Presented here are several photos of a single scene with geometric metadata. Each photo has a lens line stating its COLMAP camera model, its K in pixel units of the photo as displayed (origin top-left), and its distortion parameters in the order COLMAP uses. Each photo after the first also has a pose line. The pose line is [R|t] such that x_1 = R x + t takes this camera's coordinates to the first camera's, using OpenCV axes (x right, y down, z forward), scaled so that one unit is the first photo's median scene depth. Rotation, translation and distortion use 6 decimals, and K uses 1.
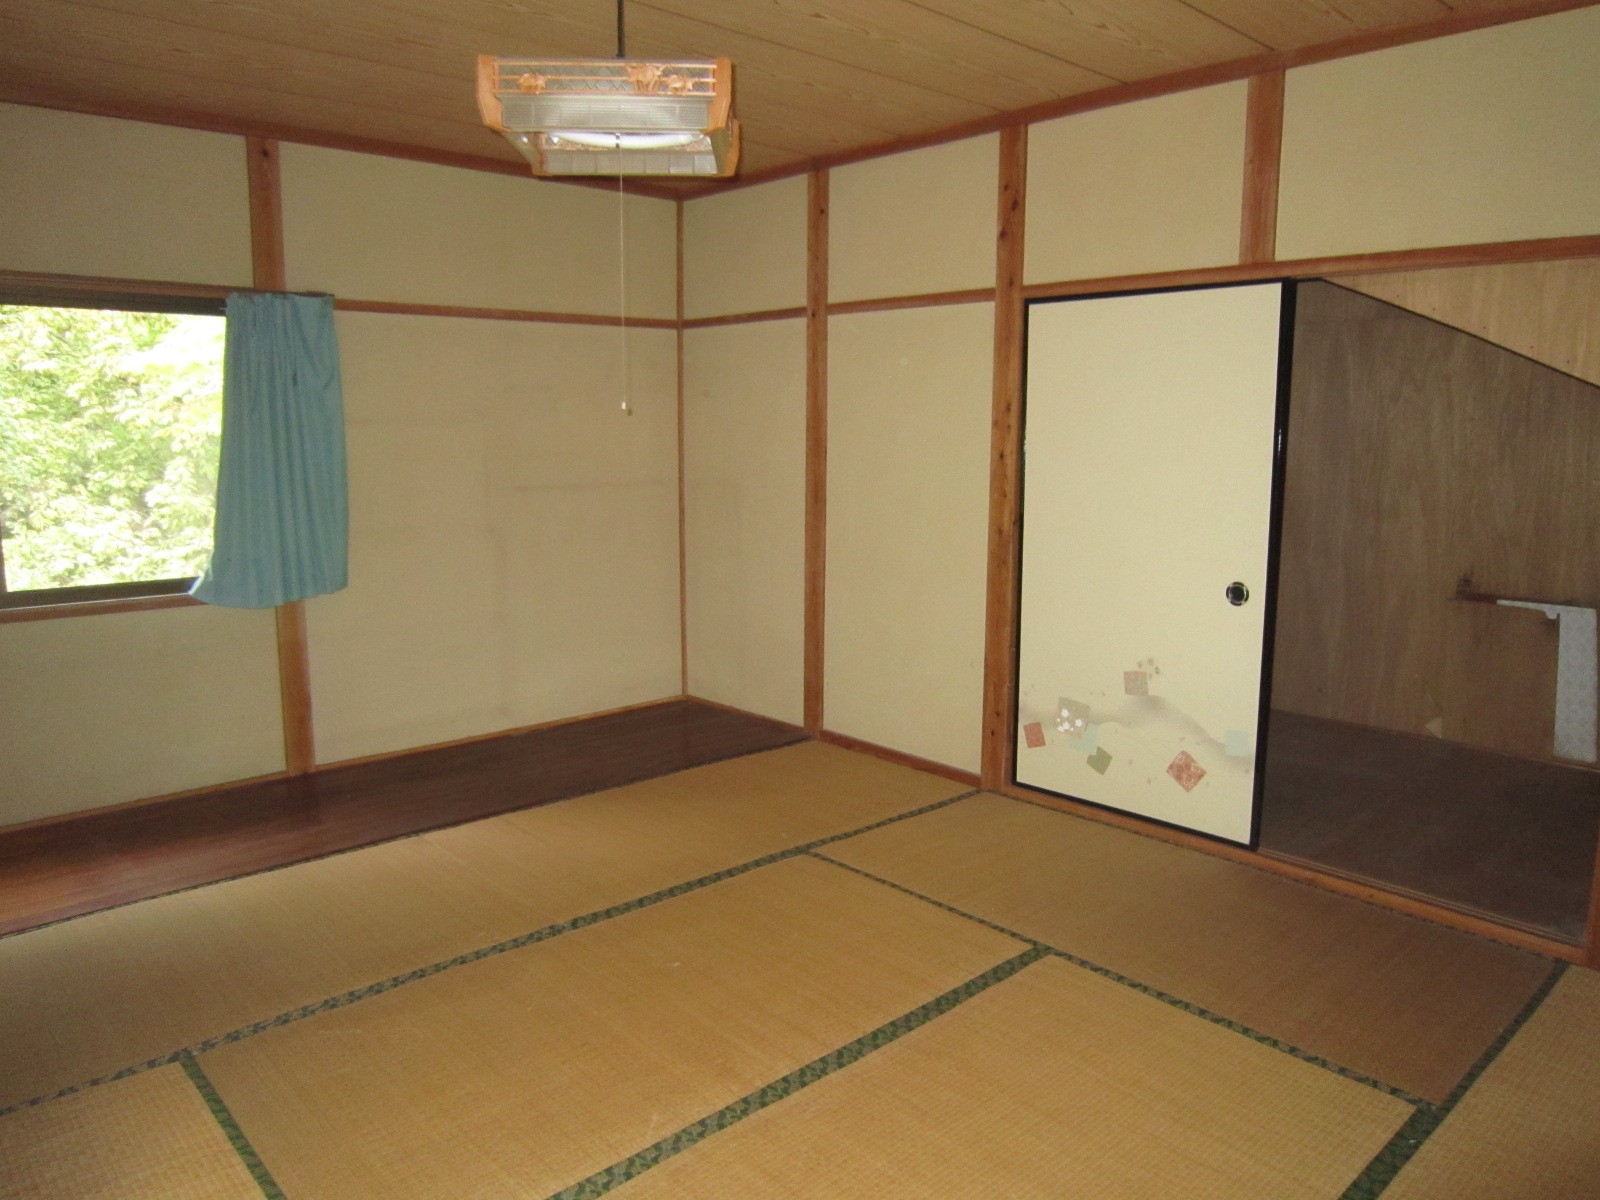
lens RADIAL K [[1134.6, 0, 789.5], [0, 1134.6, 596.0], [0, 0, 1]] dist [-0.059989, -0.001307]
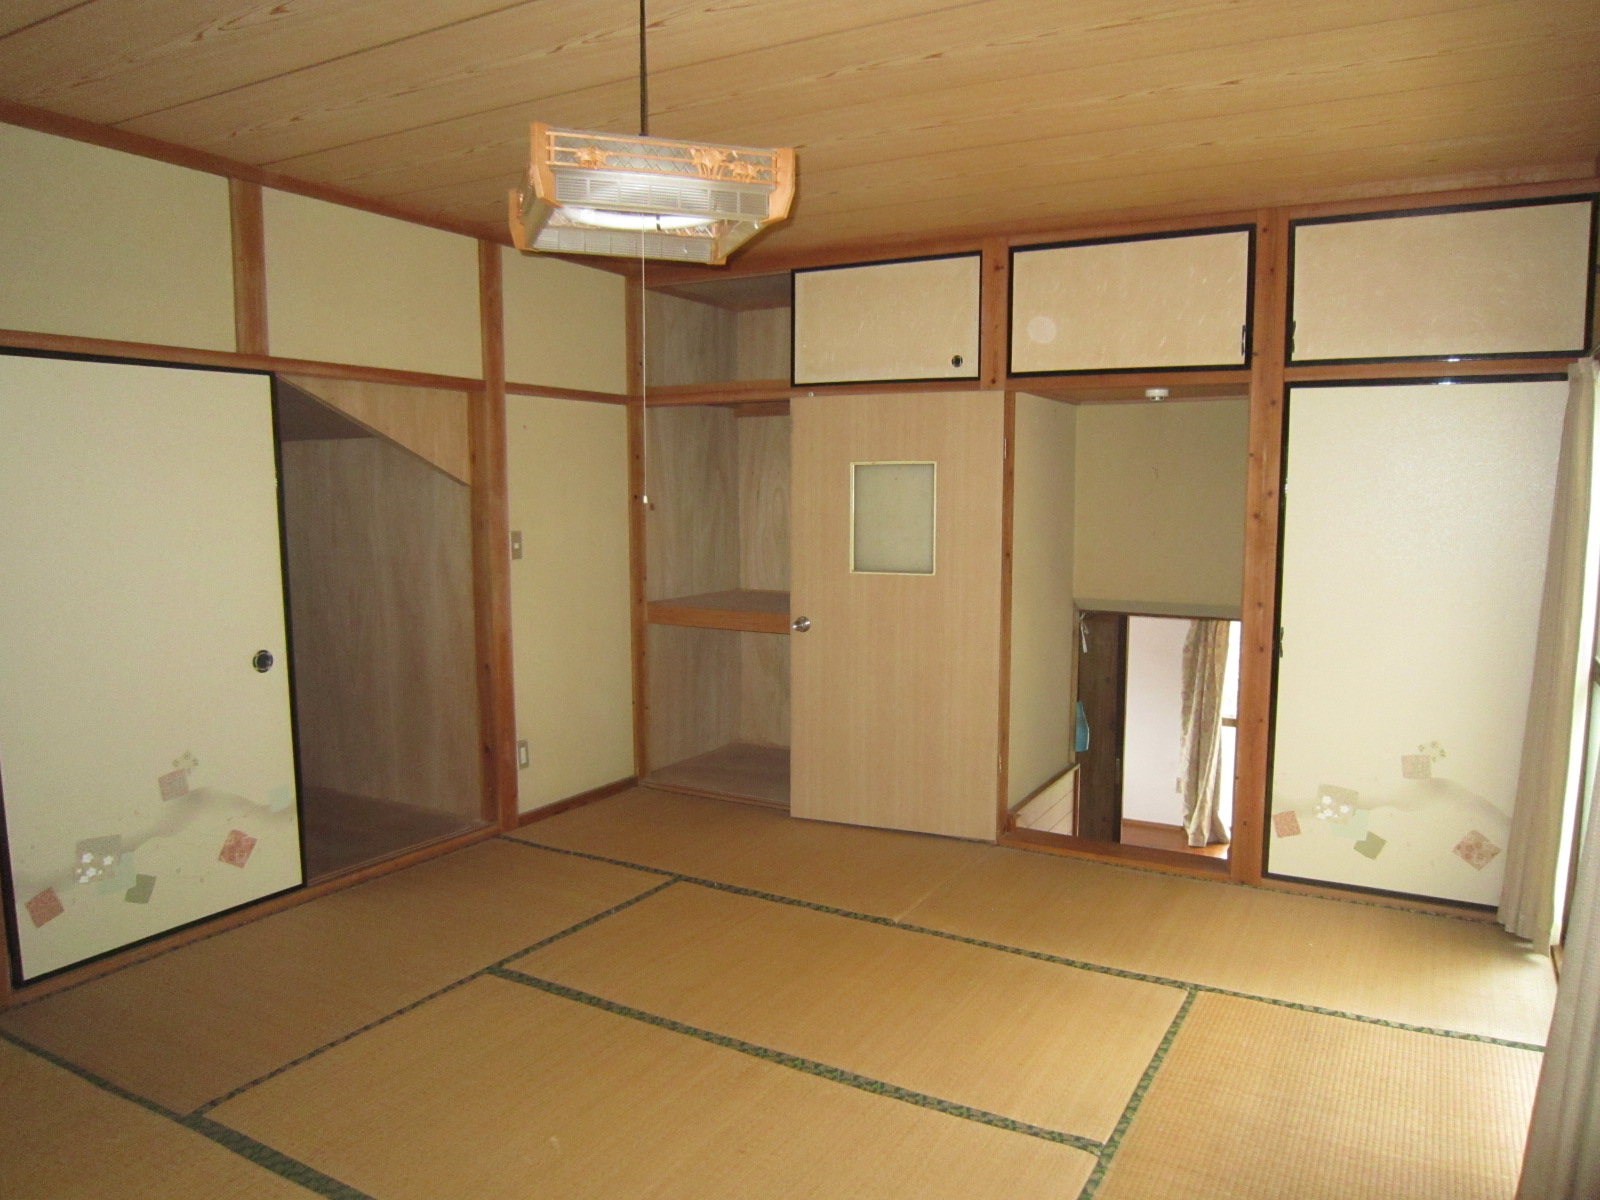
lens RADIAL K [[1134.6, 0, 788.6], [0, 1134.6, 605.6], [0, 0, 1]] dist [-0.059989, -0.001307]
pose [[-0.303090, -0.102067, 0.947480, -0.727371], [0.146616, 0.977416, 0.152193, -0.137318], [-0.941616, 0.185043, -0.281280, 0.794995]]
